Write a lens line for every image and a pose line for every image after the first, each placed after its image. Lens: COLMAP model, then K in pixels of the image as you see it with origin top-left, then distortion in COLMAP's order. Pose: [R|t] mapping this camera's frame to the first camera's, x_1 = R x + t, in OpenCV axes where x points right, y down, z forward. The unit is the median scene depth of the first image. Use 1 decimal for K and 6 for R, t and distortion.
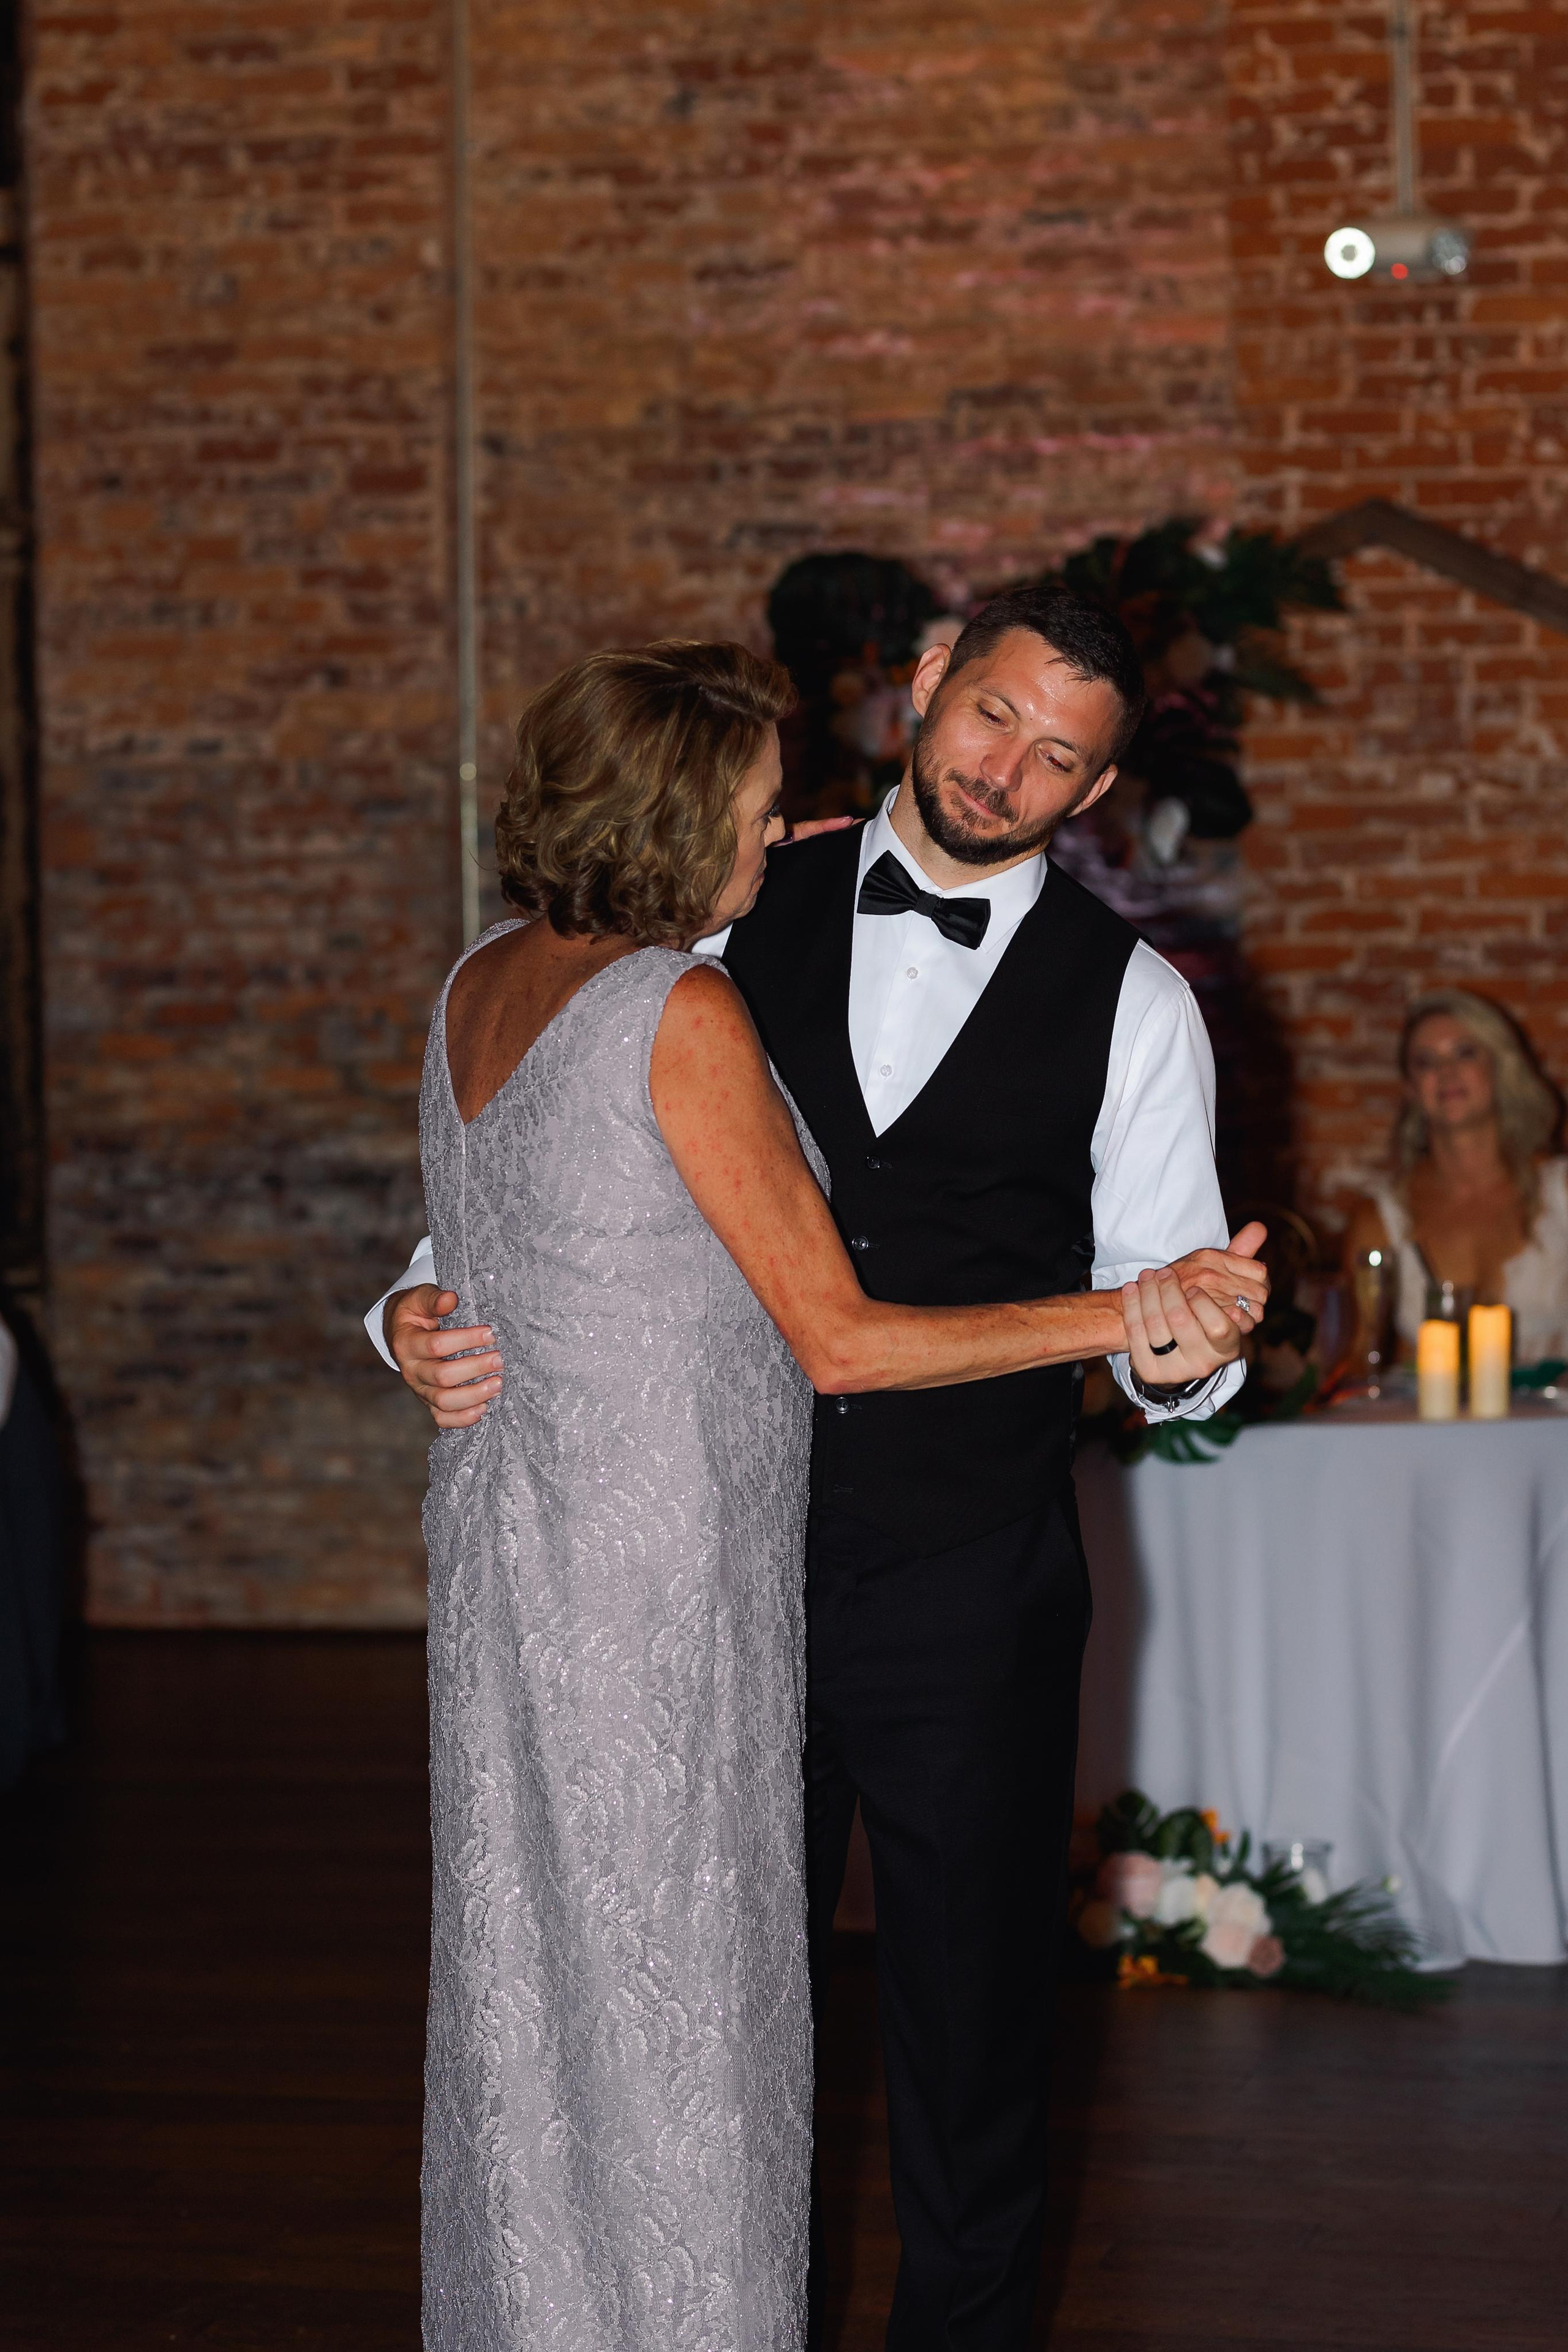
lens RADIAL K [[5888.1, 0, 784.0], [0, 5888.1, 1176.0], [0, 0, 1]] dist [-0.009879, -0.360338]
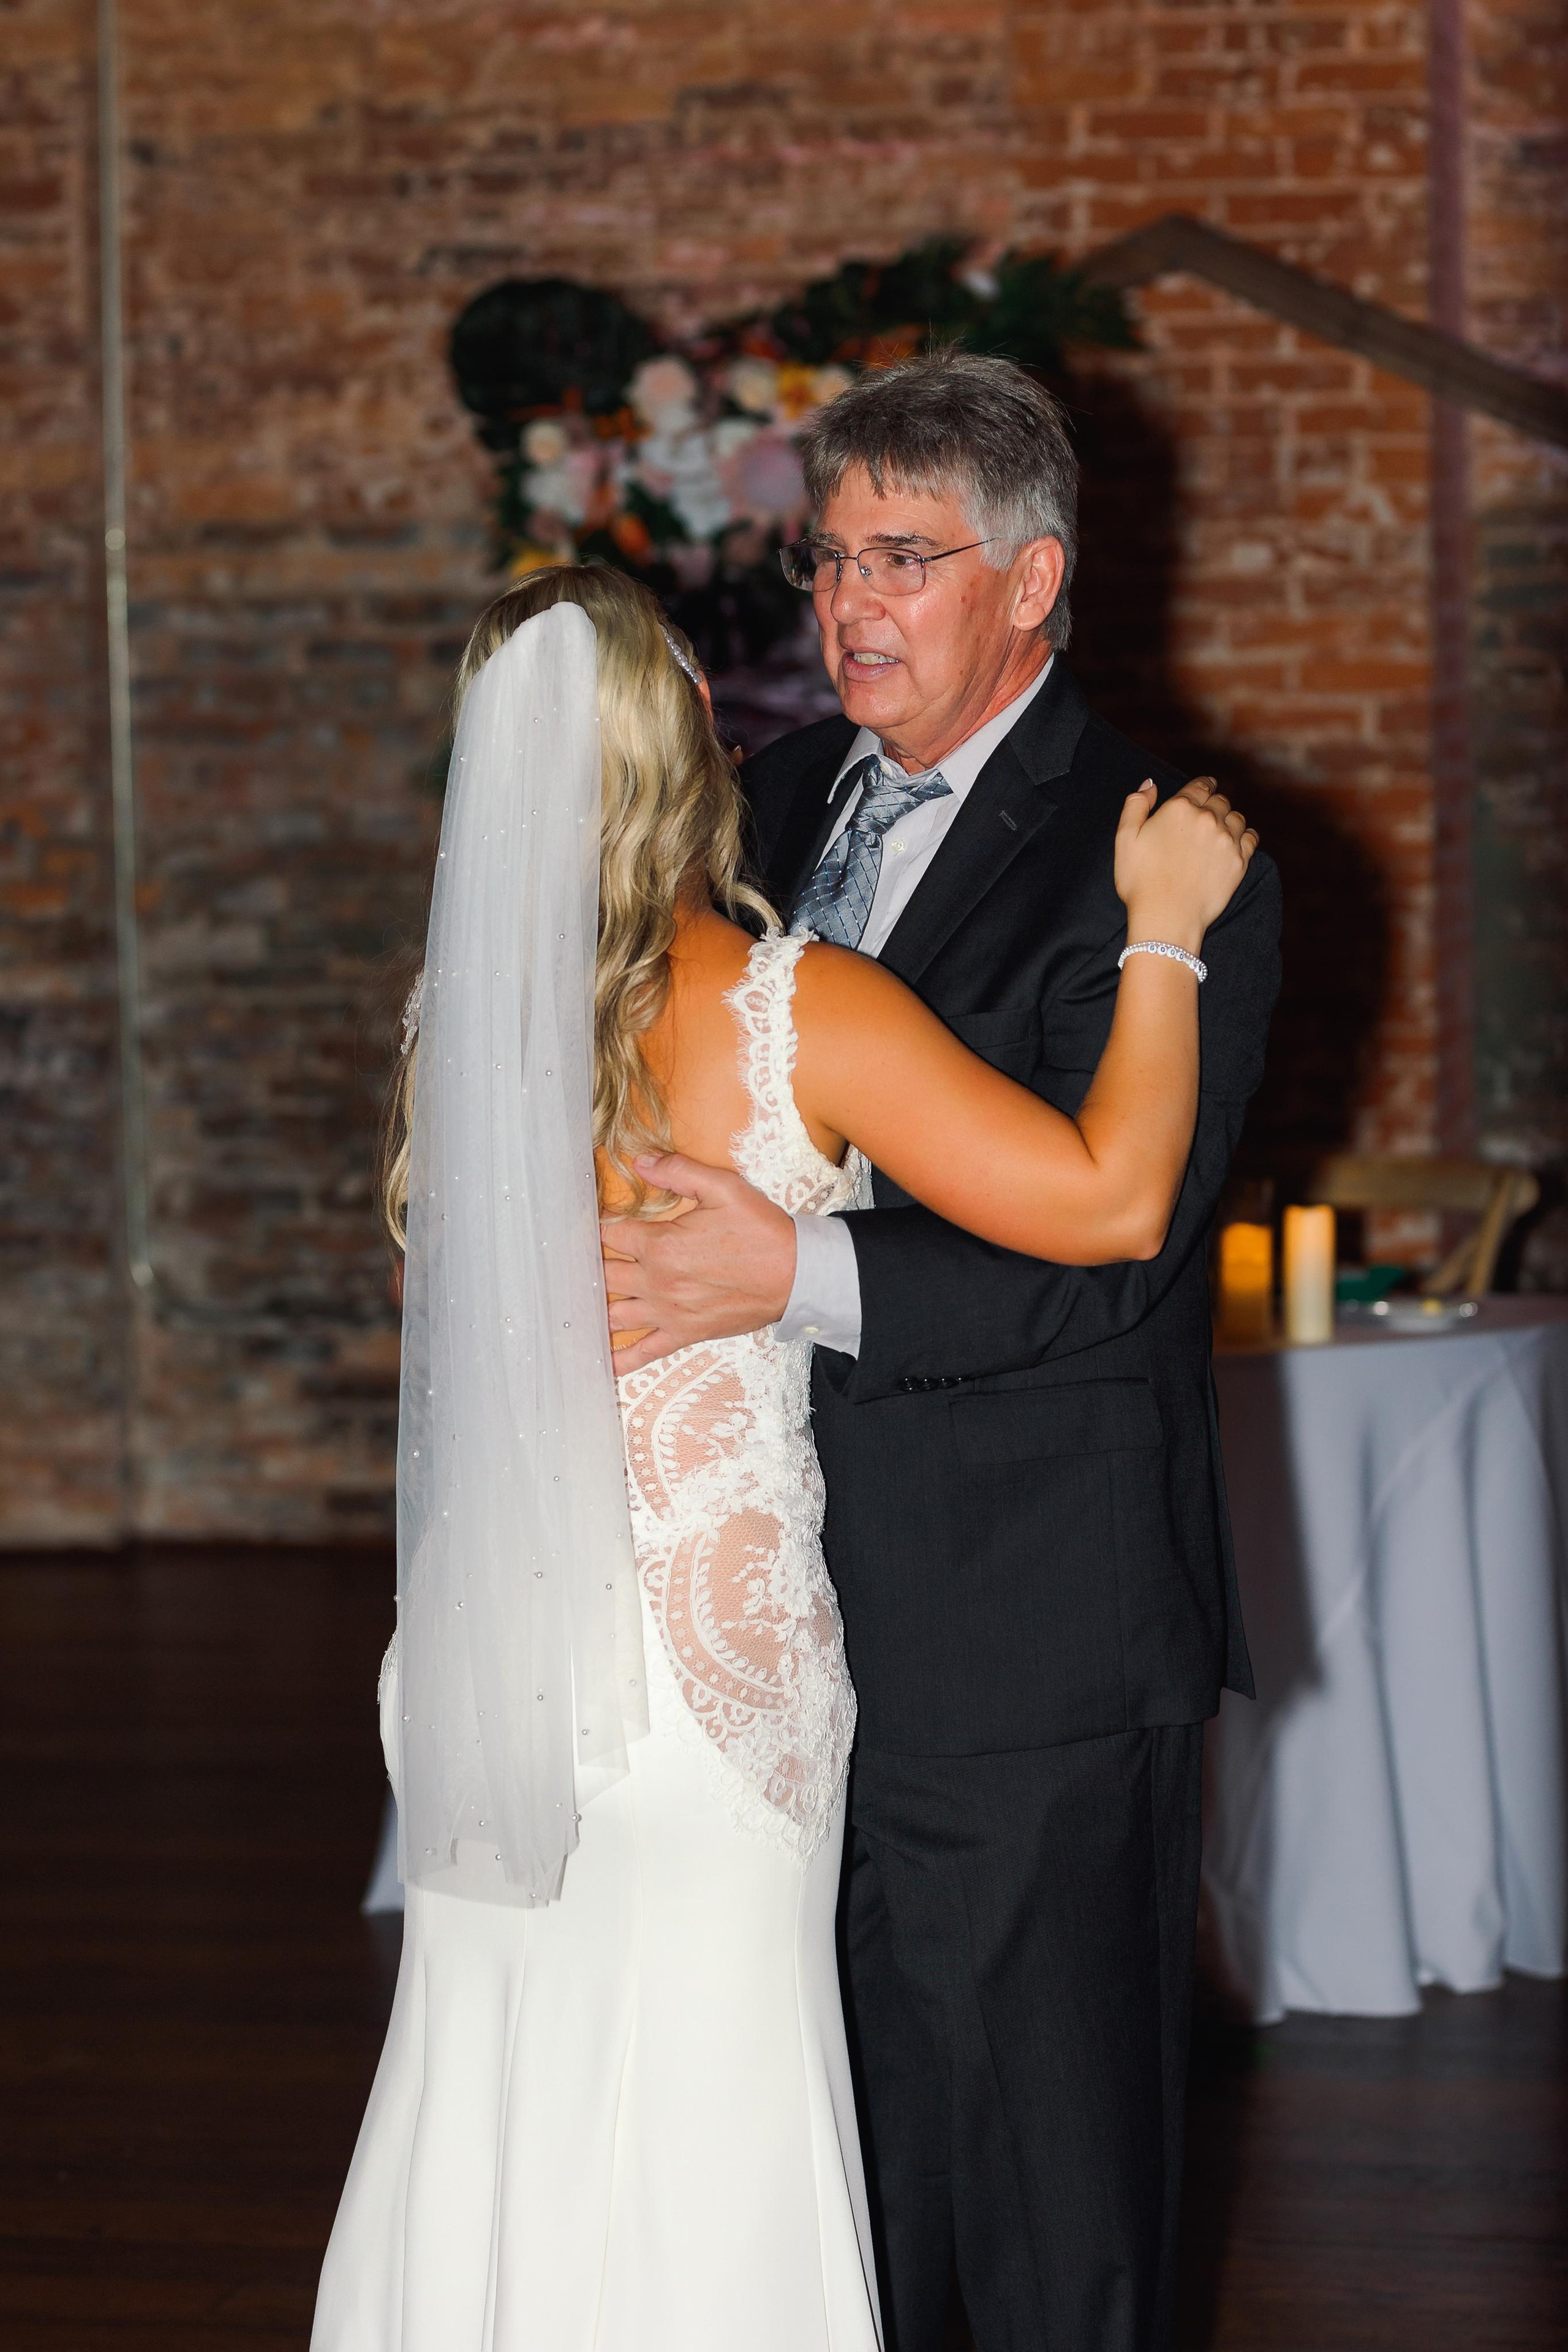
lens RADIAL K [[6210.5, 0, 823.3], [0, 6210.5, 1168.0], [0, 0, 1]] dist [-0.073633, 0.369010]
pose [[0.999262, -0.004052, 0.038210, 0.014100], [0.002713, 0.999383, 0.035026, -0.009407], [-0.038328, -0.034897, 0.998656, 0.102872]]
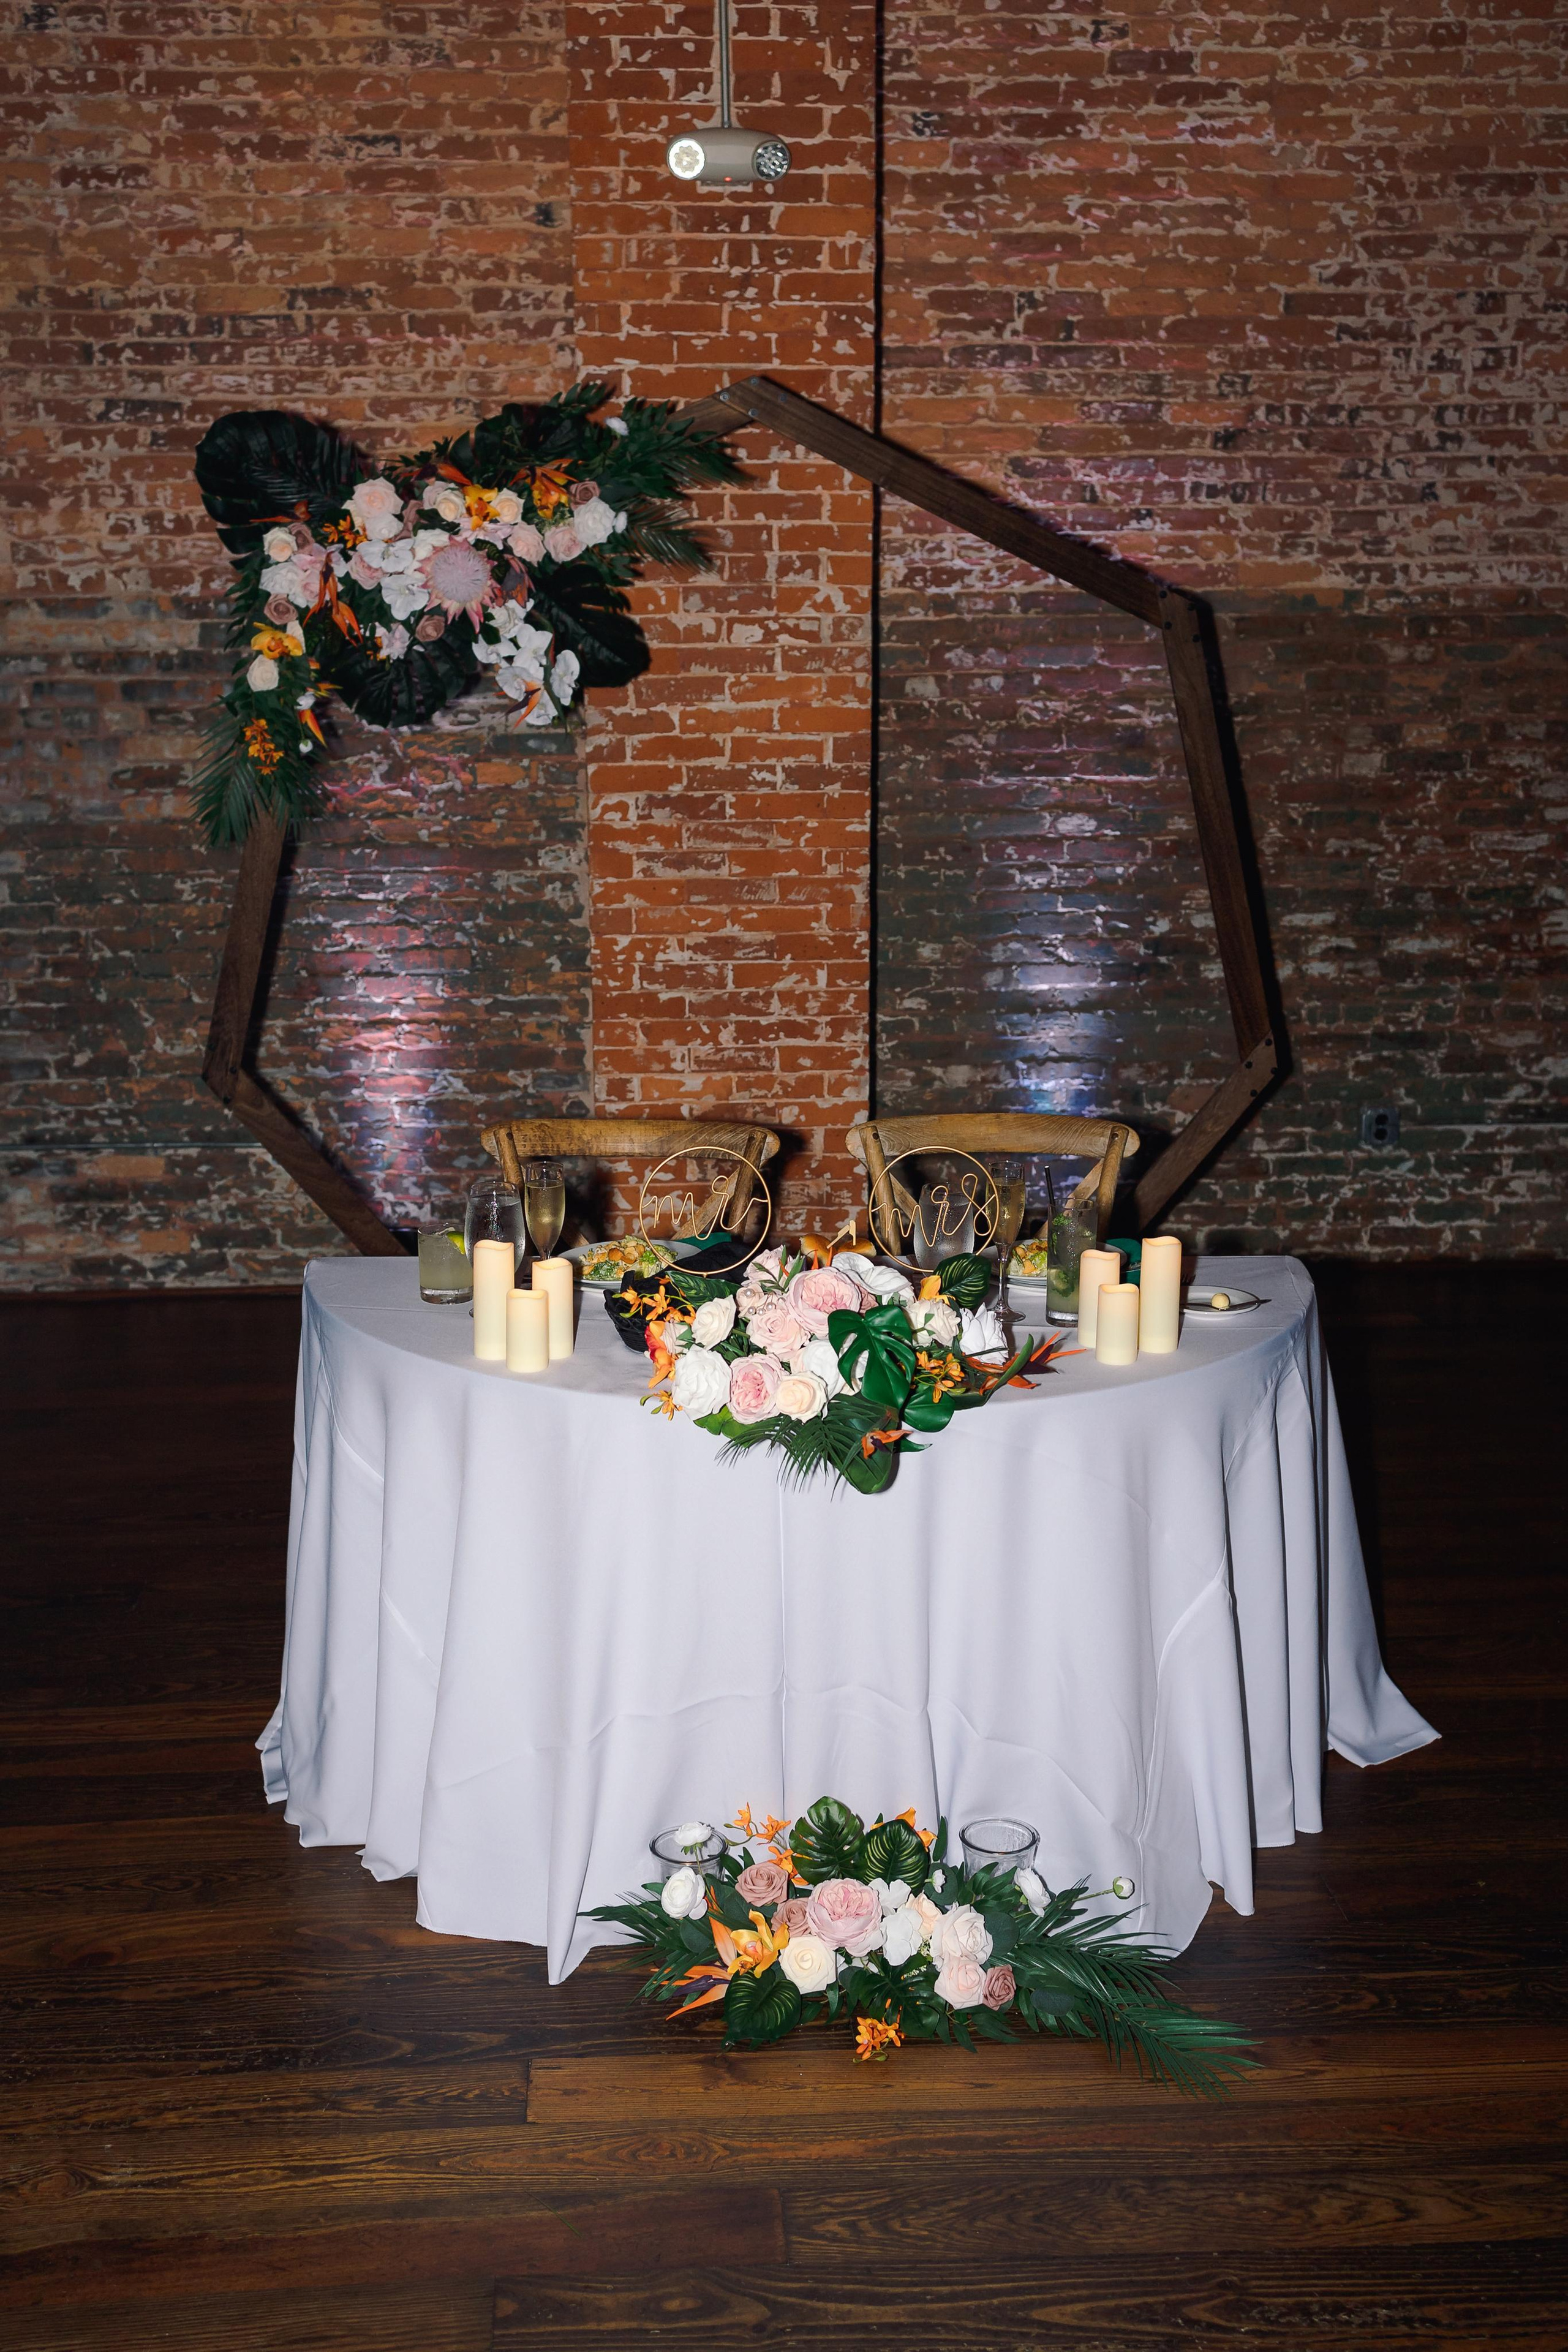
lens RADIAL K [[2402.7, 0, 784.0], [0, 2402.7, 1176.0], [0, 0, 1]] dist [0.016860, -0.027666]
pose [[0.948351, -0.062303, 0.311045, -0.040171], [0.008124, 0.984972, 0.172522, -0.038879], [-0.317119, -0.161084, 0.934605, 0.478073]]
